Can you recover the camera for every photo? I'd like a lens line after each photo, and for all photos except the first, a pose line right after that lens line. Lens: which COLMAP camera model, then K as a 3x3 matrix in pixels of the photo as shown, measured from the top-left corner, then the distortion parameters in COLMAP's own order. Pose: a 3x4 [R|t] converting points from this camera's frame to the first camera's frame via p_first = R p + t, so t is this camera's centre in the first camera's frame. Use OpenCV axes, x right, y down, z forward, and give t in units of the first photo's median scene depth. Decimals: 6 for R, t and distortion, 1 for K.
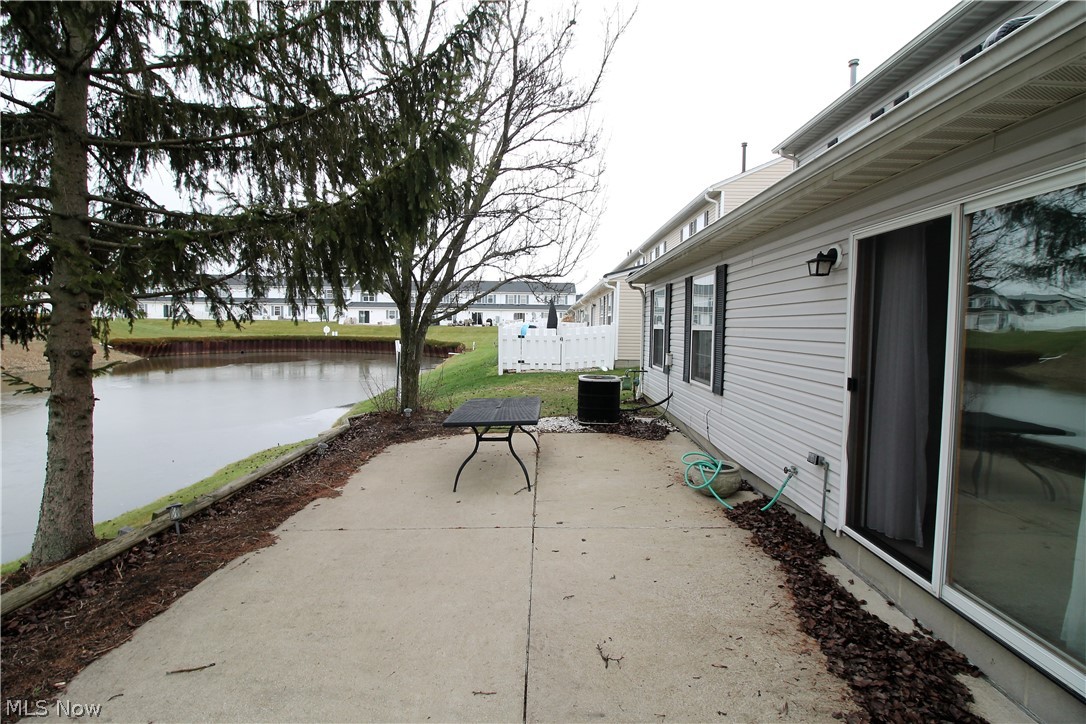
lens RADIAL K [[510.3, 0, 539.3], [0, 510.3, 350.1], [0, 0, 1]] dist [0.001423, -0.014227]
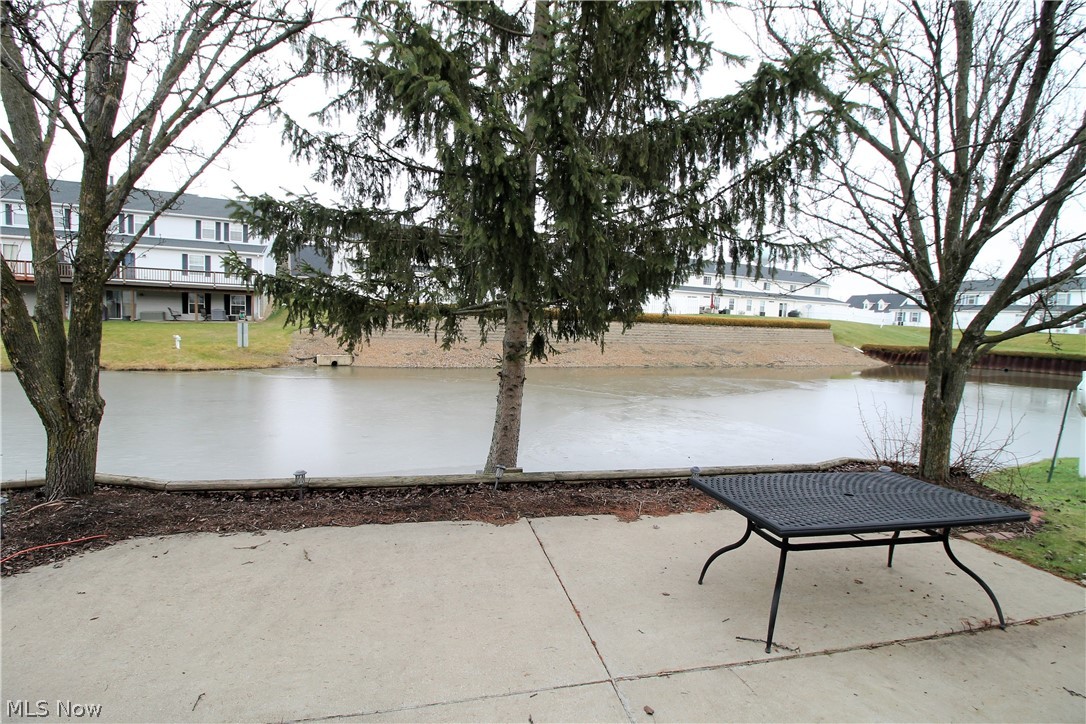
lens RADIAL K [[510.3, 0, 539.3], [0, 510.3, 350.1], [0, 0, 1]] dist [0.001423, -0.014227]
pose [[0.236511, 0.072101, -0.968950, 0.504063], [-0.087958, 0.994737, 0.052550, -0.060668], [0.967639, 0.072798, 0.241608, 0.719711]]
